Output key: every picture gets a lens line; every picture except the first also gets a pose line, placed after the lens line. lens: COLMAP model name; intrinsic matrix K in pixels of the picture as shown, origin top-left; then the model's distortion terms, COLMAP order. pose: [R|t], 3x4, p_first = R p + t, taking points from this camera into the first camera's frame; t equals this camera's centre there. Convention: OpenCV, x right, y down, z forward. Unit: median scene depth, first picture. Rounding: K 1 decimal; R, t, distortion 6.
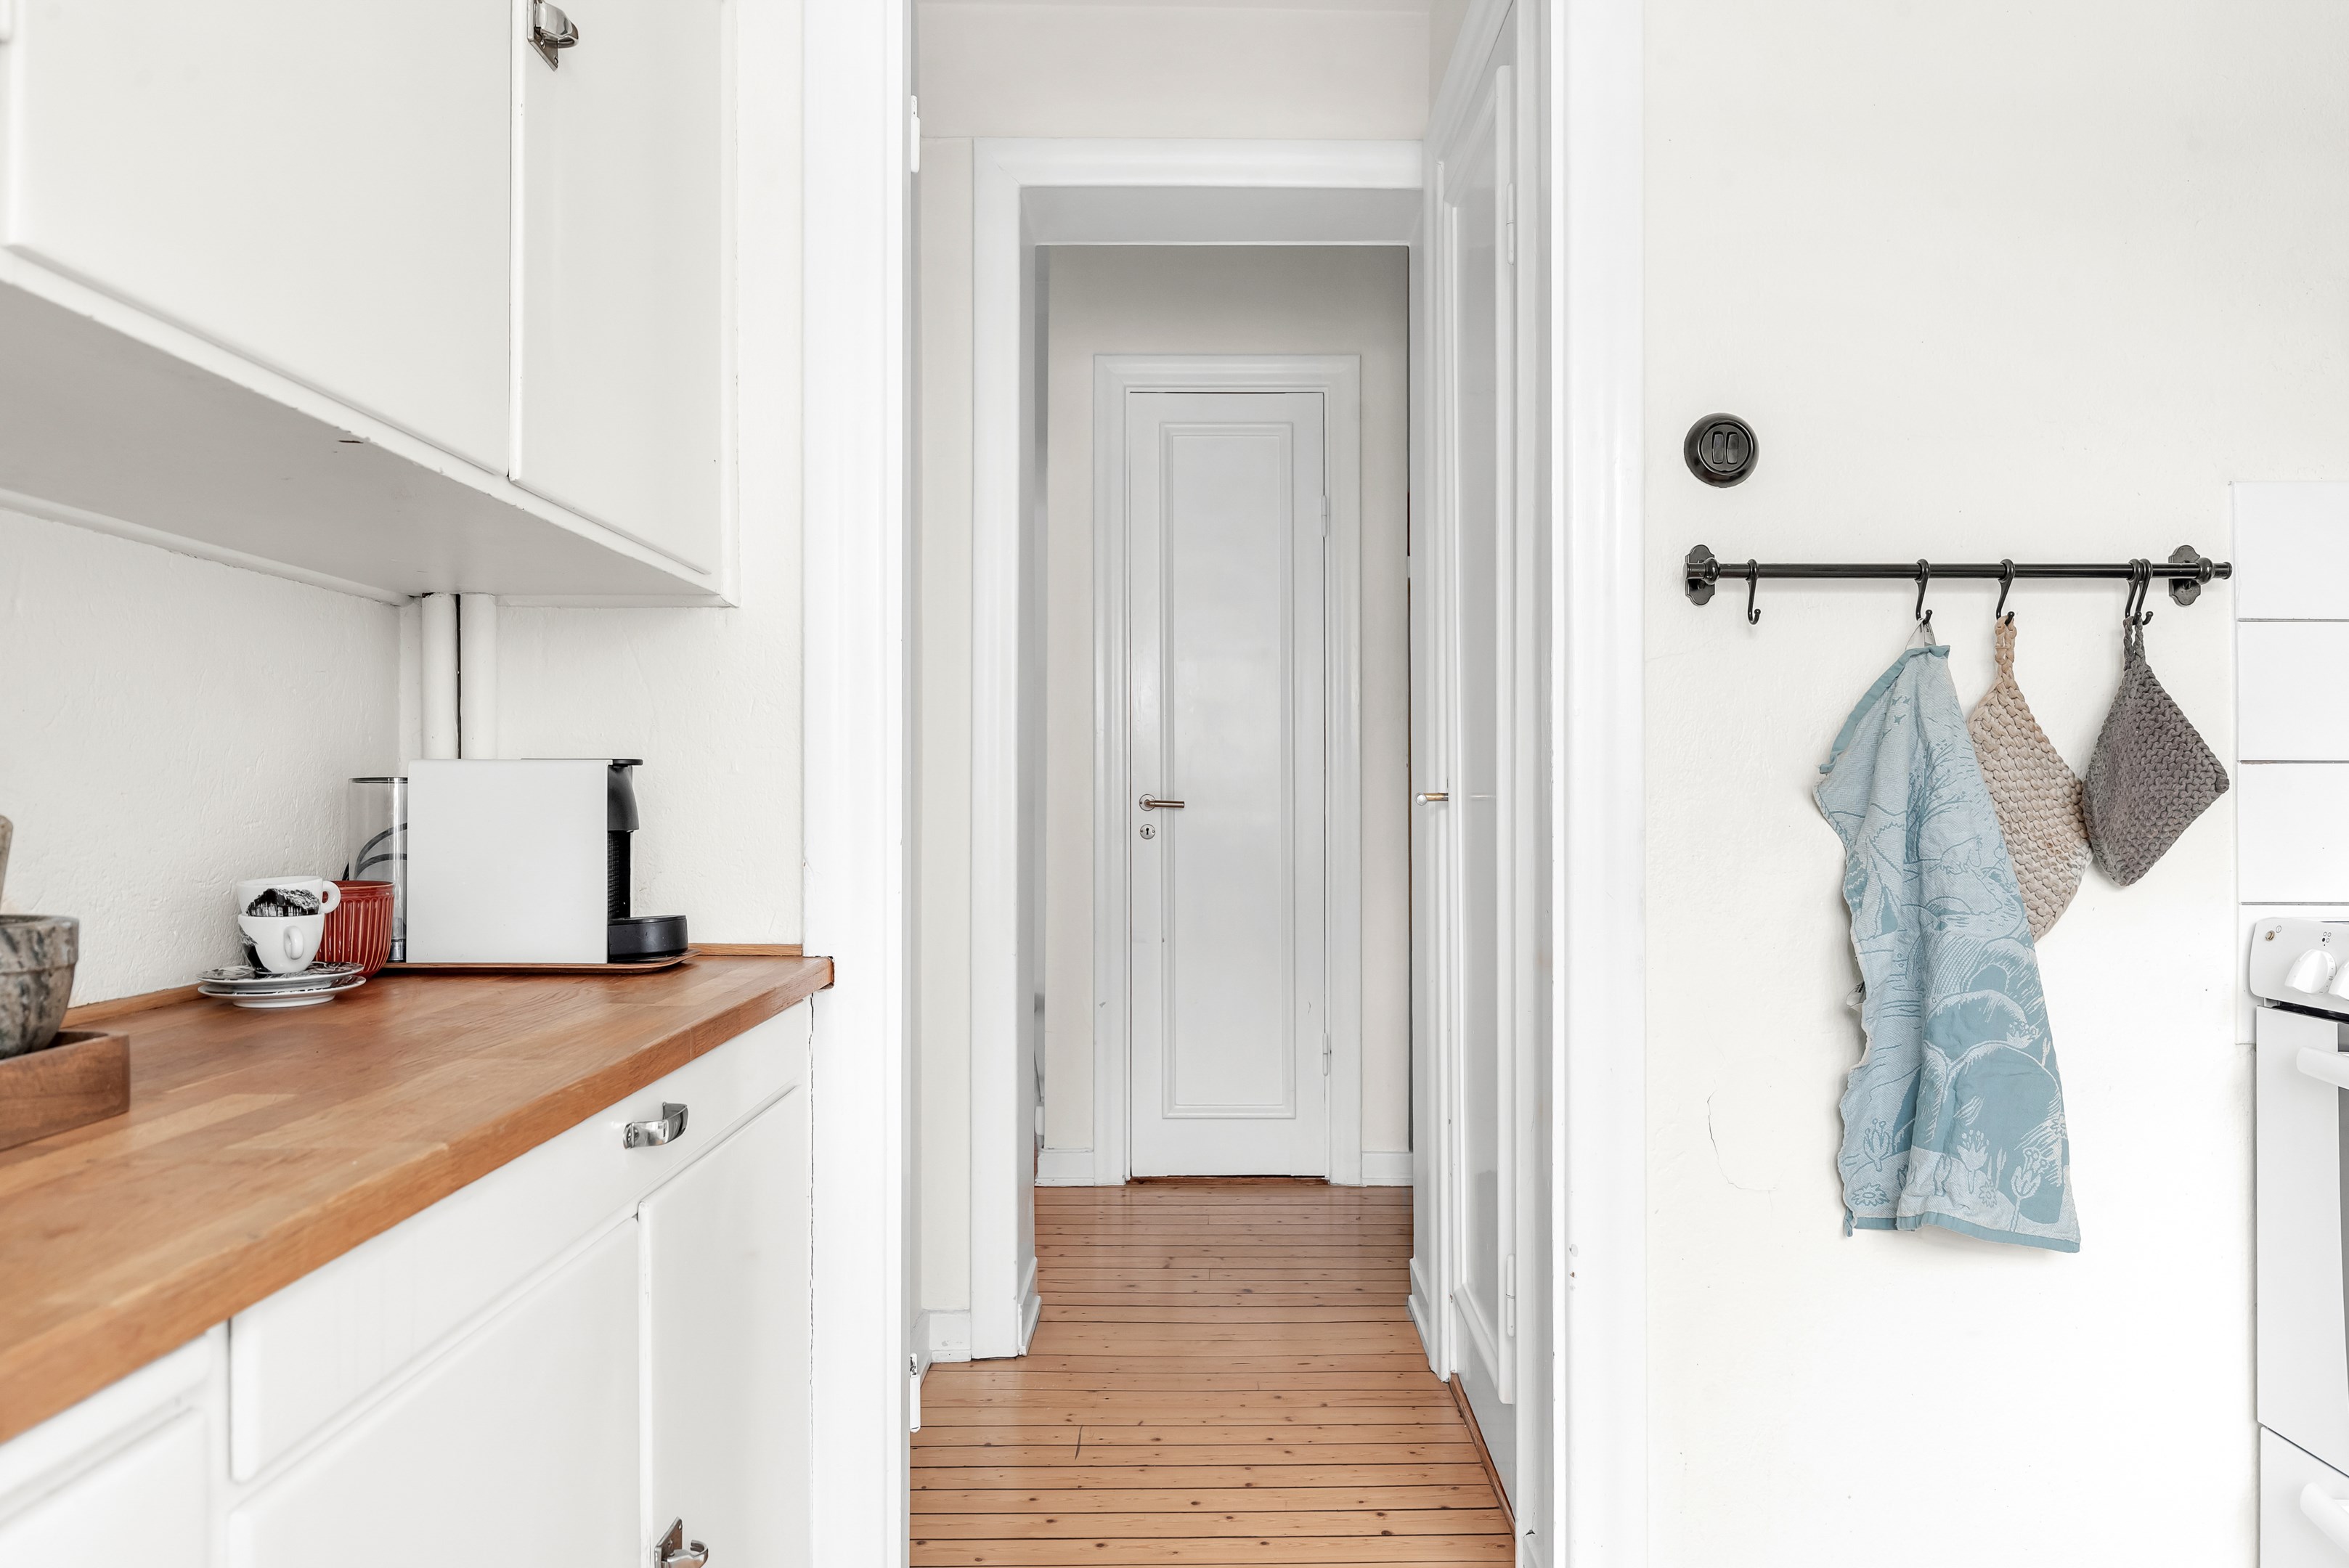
lens RADIAL K [[1511.2, 0, 1174.5], [0, 1511.2, 784.0], [0, 0, 1]] dist [-0.001659, -0.000187]
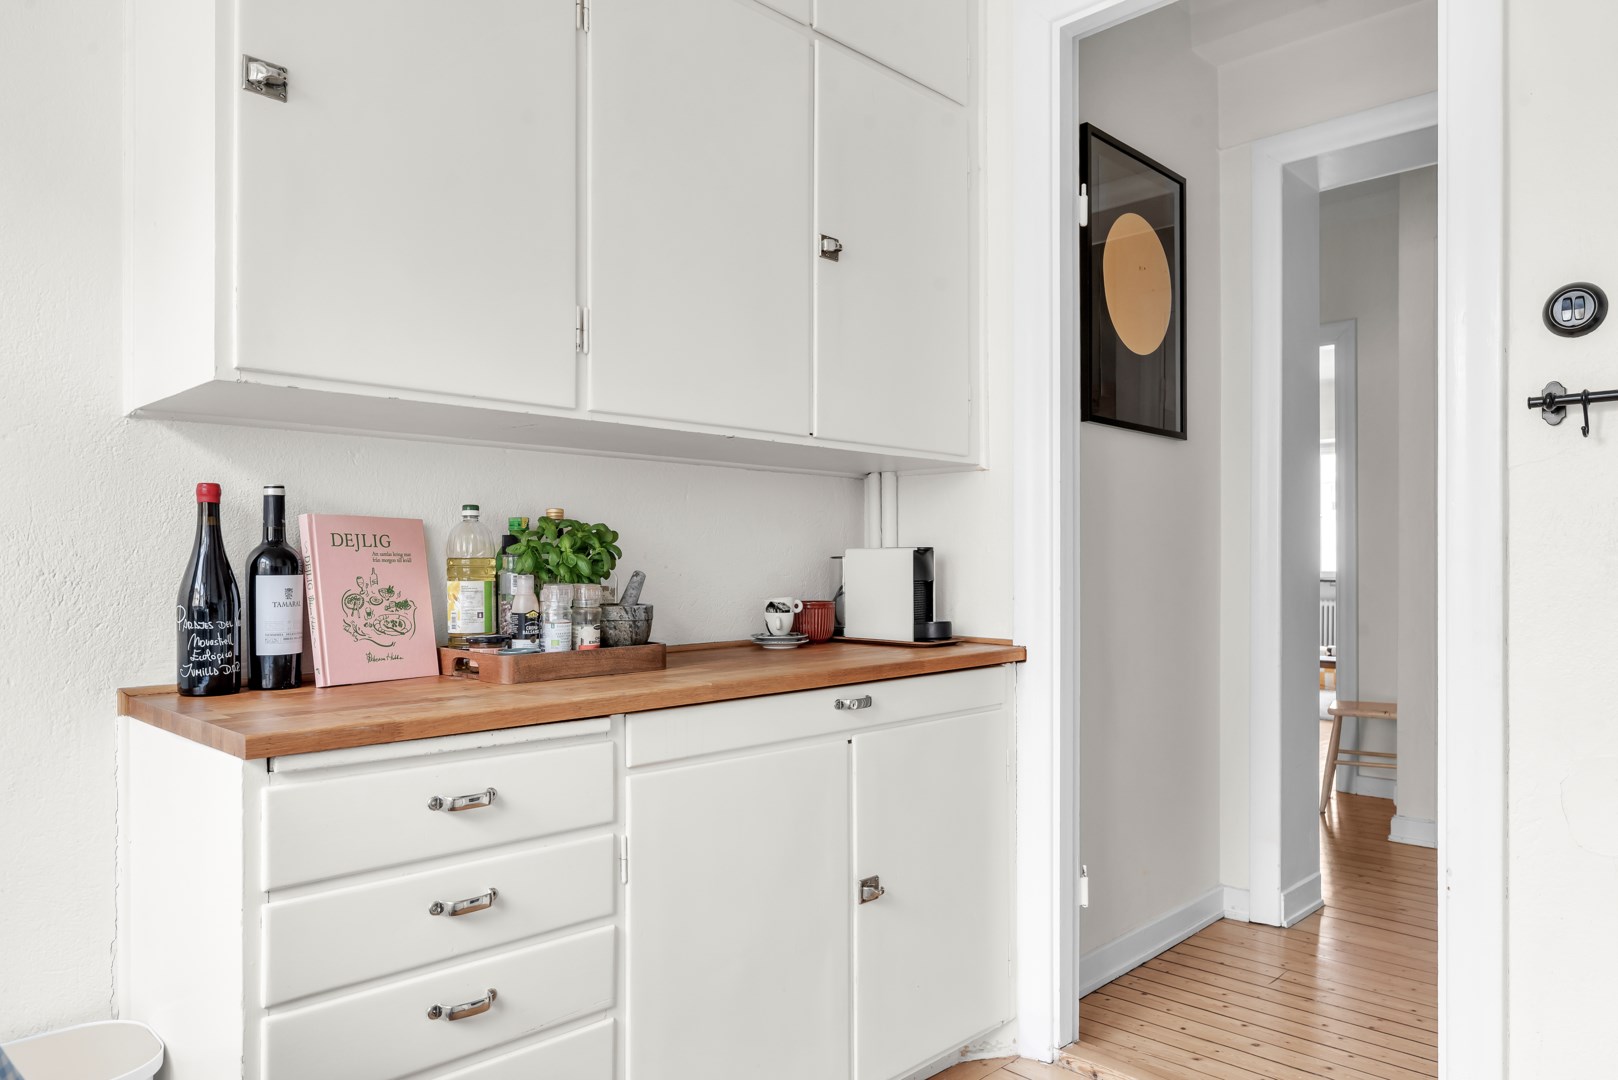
lens RADIAL K [[1056.9, 0, 832.9], [0, 1056.9, 542.7], [0, 0, 1]] dist [-0.004476, 0.003024]
pose [[0.720616, -0.015631, -0.693158, 0.587577], [0.008936, 0.999872, -0.013258, -0.003912], [0.693276, 0.003360, 0.720664, -0.170018]]
